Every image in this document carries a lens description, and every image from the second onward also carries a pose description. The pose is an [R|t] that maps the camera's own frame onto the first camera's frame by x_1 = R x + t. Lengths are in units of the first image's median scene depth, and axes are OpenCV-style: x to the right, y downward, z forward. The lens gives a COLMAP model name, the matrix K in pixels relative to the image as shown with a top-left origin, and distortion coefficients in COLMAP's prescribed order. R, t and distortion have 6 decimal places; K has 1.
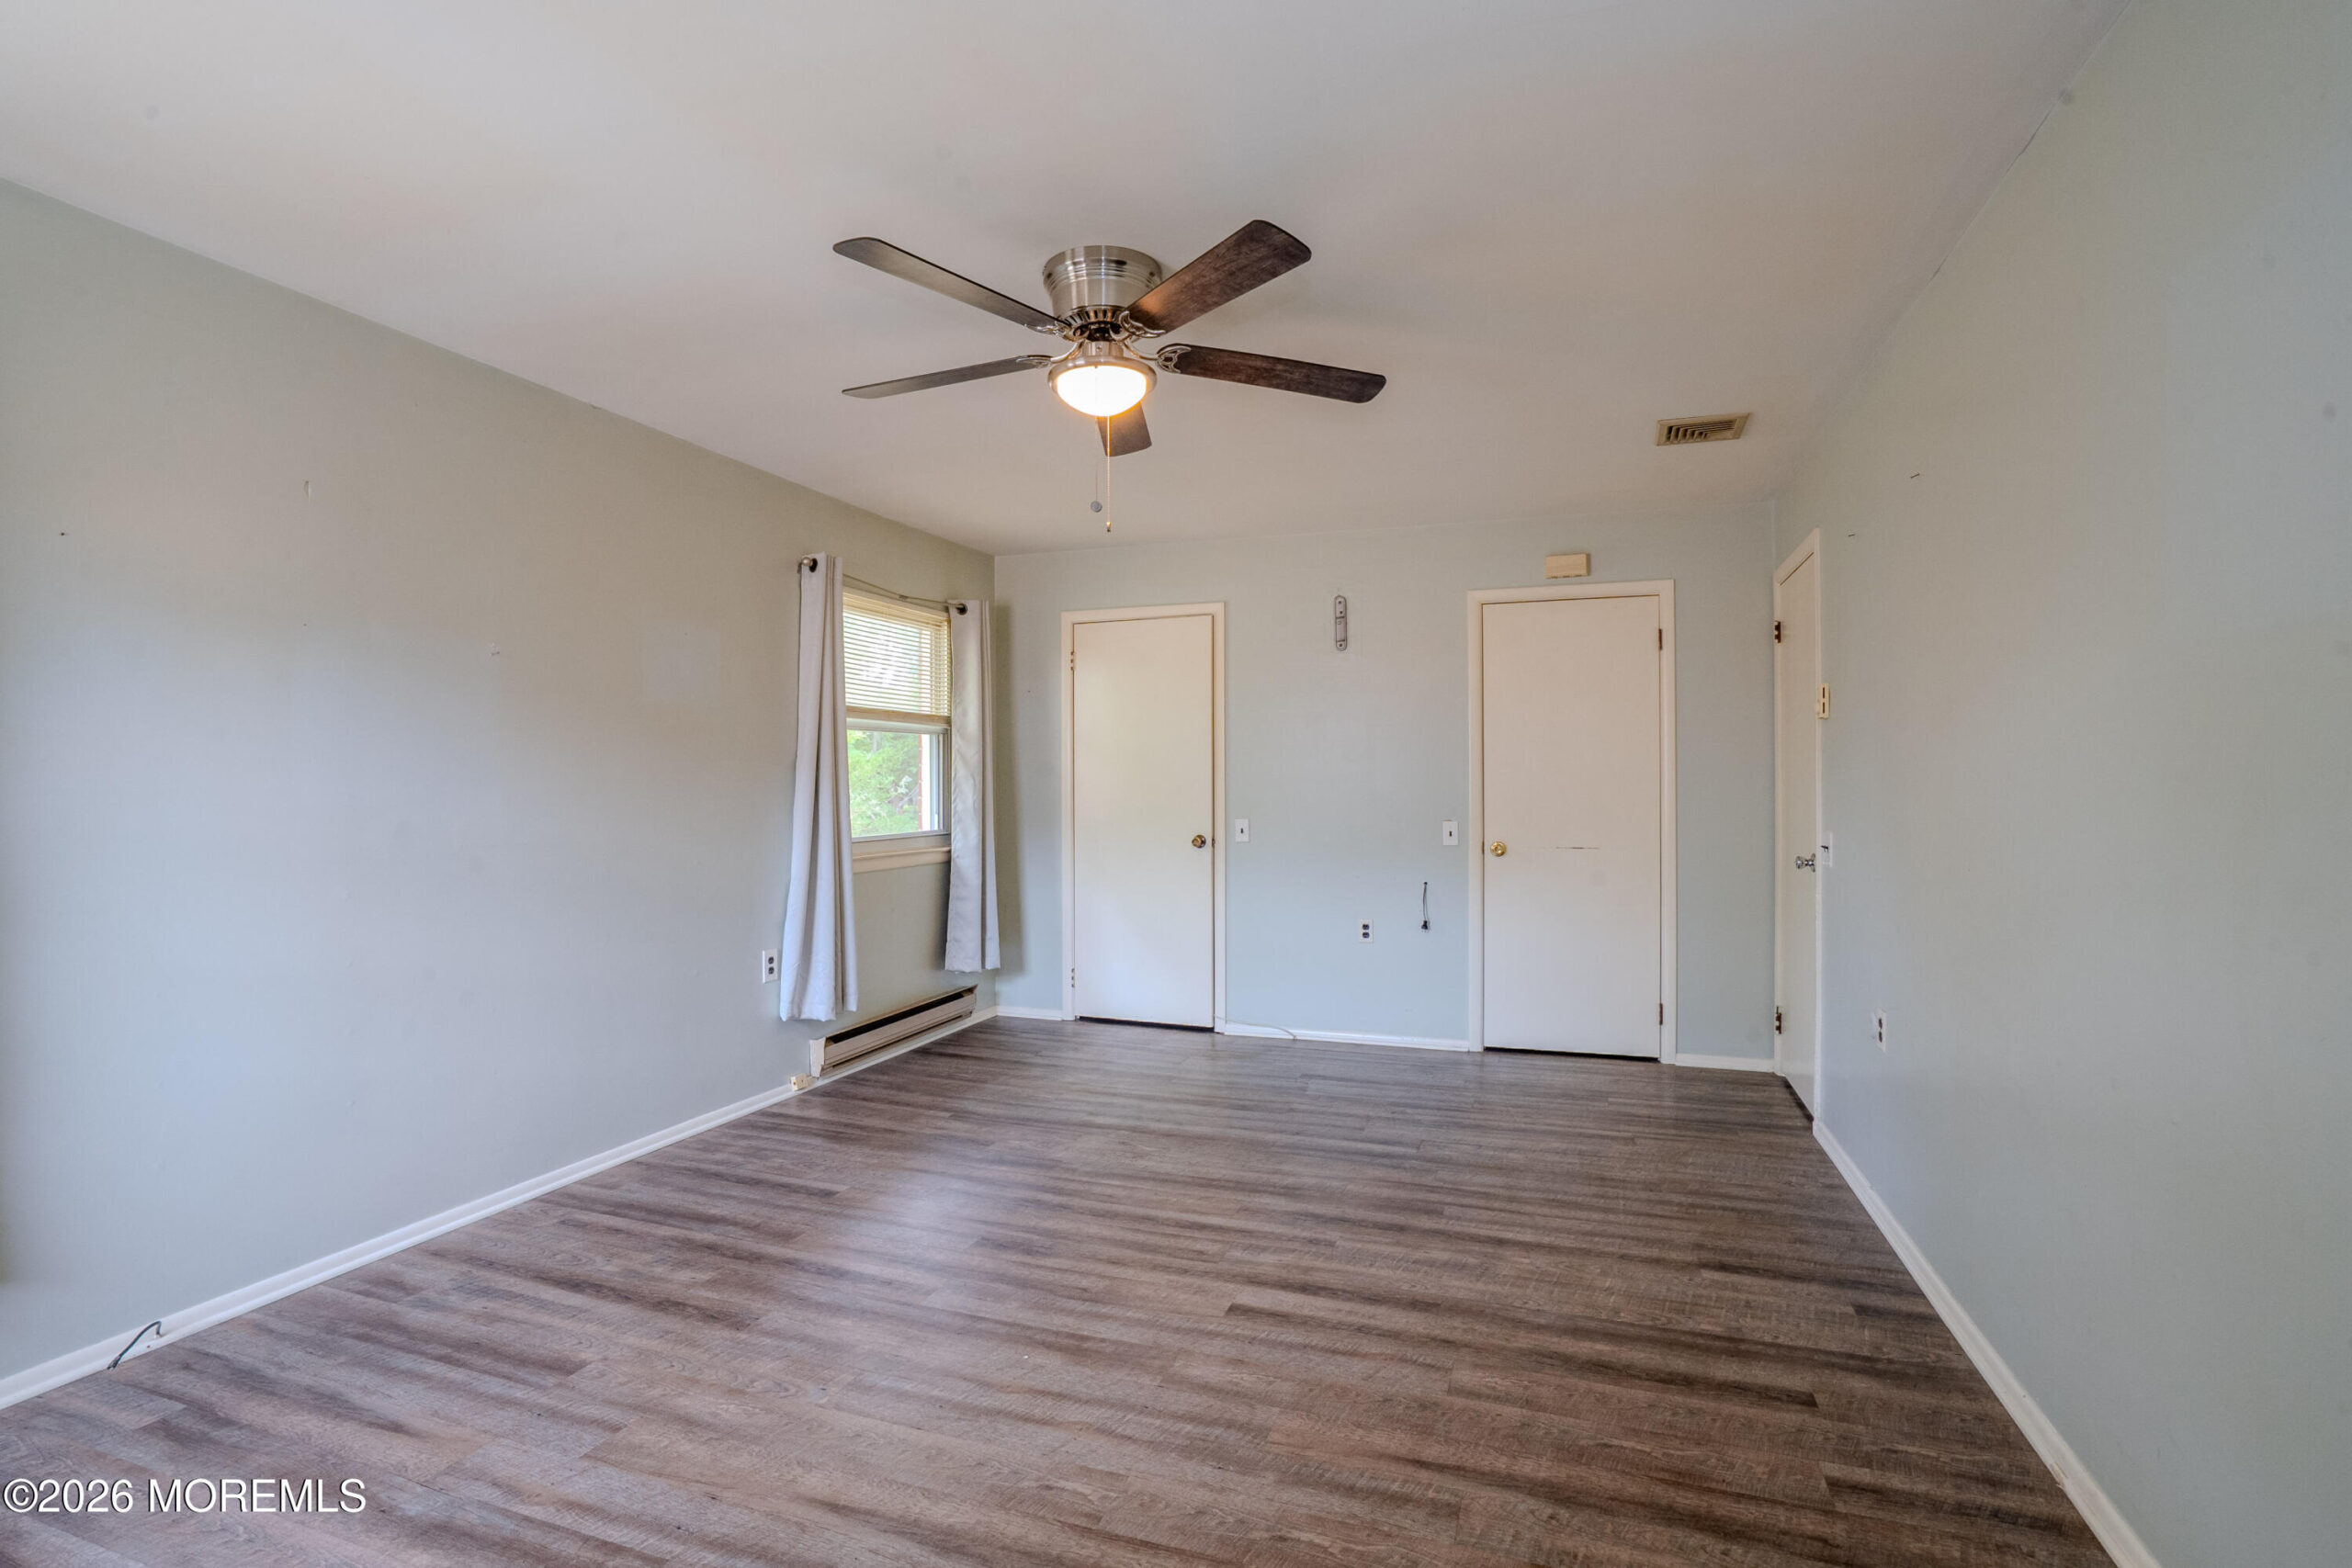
lens RADIAL K [[1081.8, 0, 1176.0], [0, 1081.8, 784.0], [0, 0, 1]] dist [-0.062641, 0.025614]
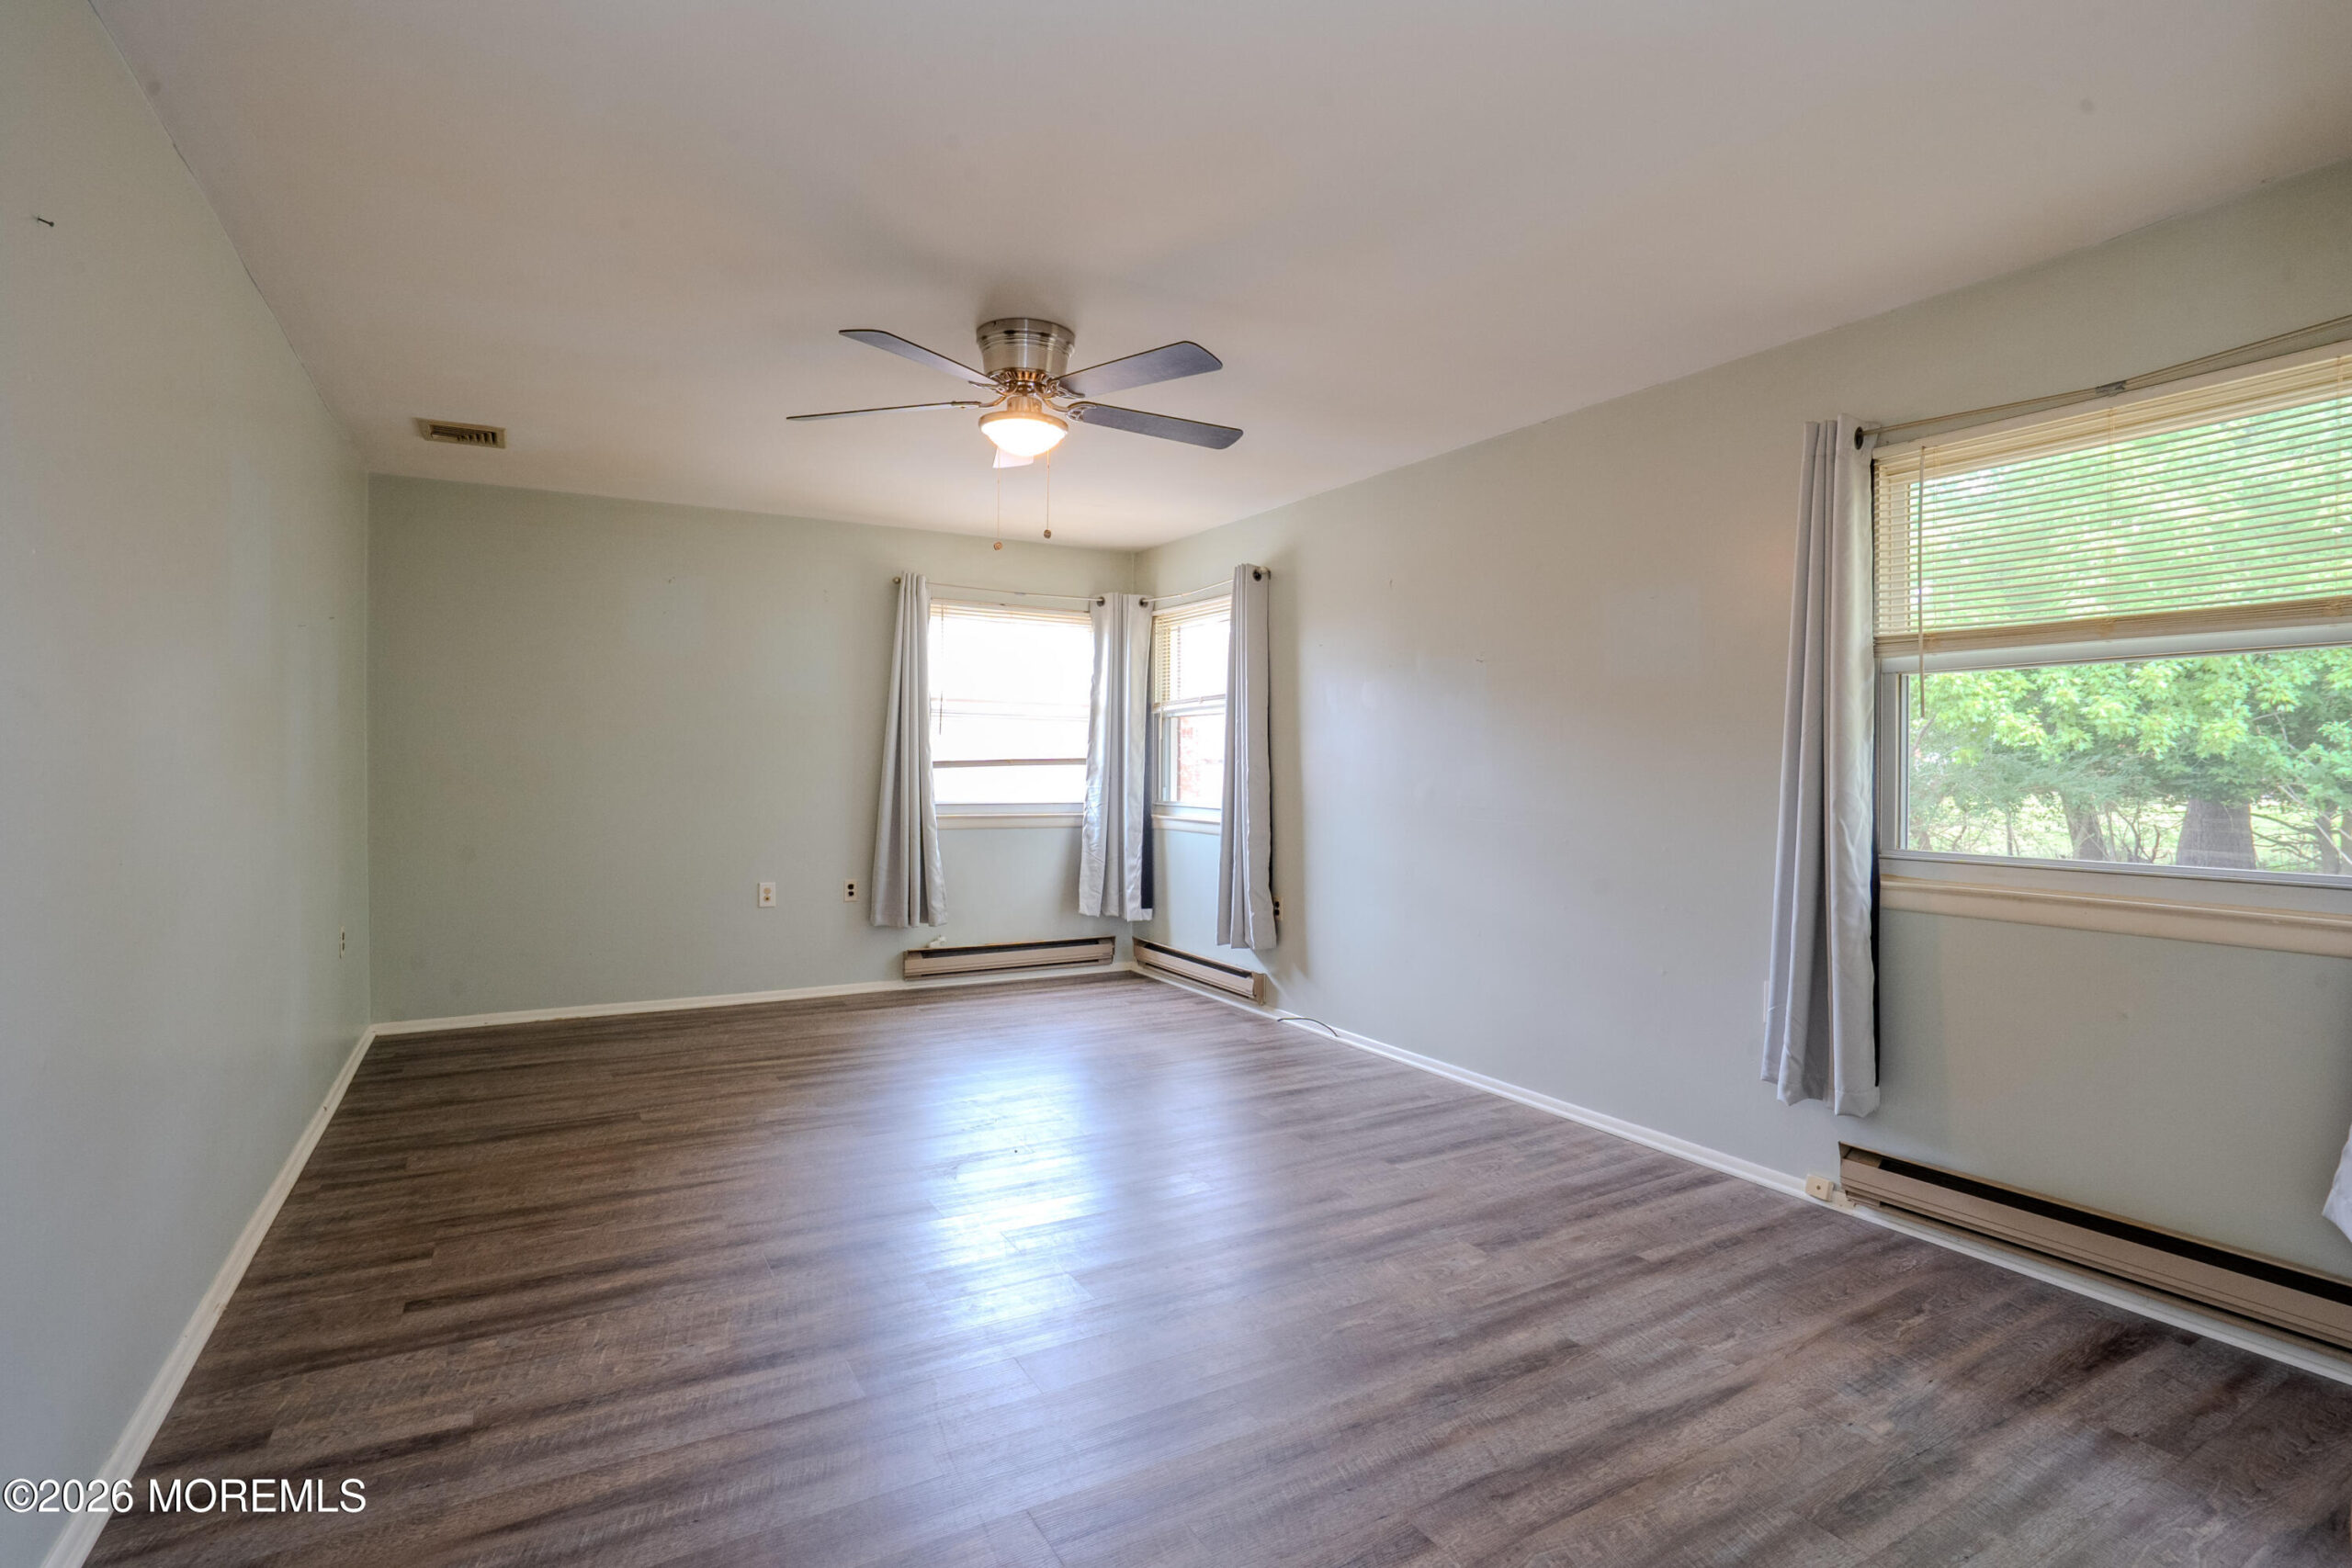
lens RADIAL K [[1154.8, 0, 1206.3], [0, 1154.8, 778.1], [0, 0, 1]] dist [-0.027020, 0.000540]
pose [[-0.631200, 0.007586, -0.775583, 0.752558], [-0.003664, 0.999912, 0.012762, 0.002548], [0.775611, 0.010897, -0.631117, 1.816449]]
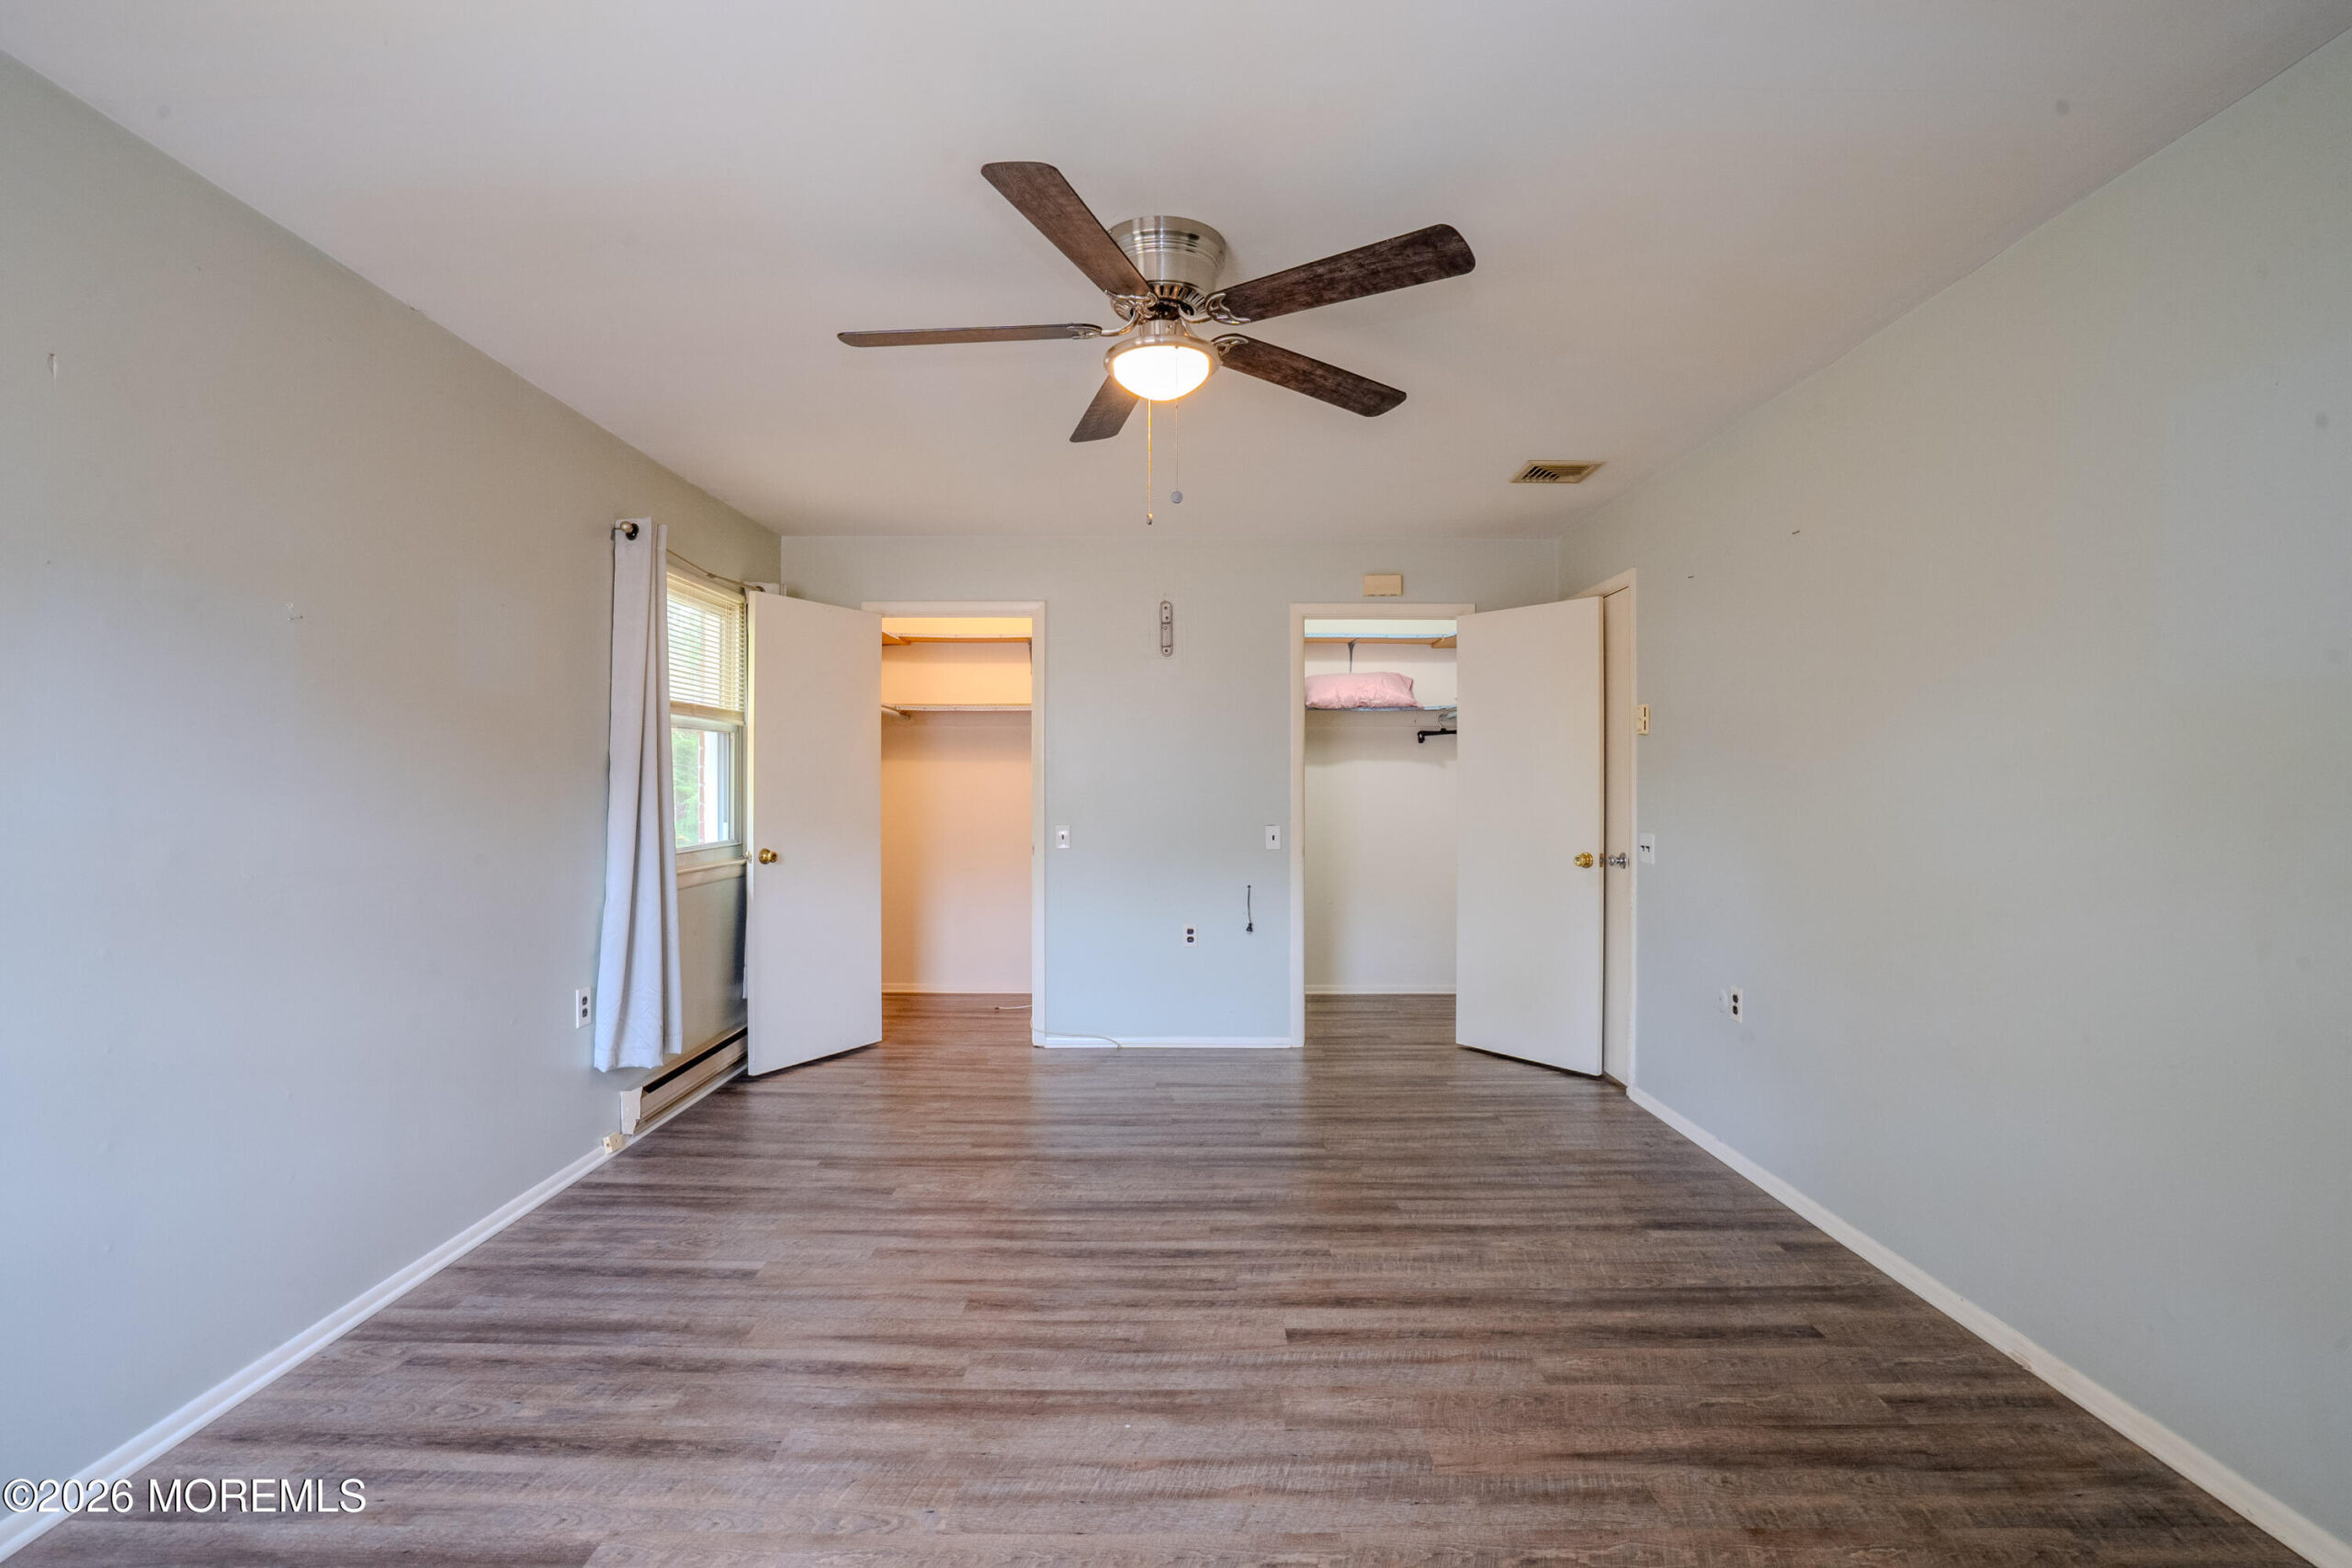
lens RADIAL K [[1074.6, 0, 1163.3], [0, 1074.6, 784.9], [0, 0, 1]] dist [-0.059666, 0.022747]
pose [[0.945643, 0.002635, 0.325197, -0.332897], [-0.002636, 0.999996, -0.000439, -0.006949], [-0.325197, -0.000442, 0.945646, 0.114124]]
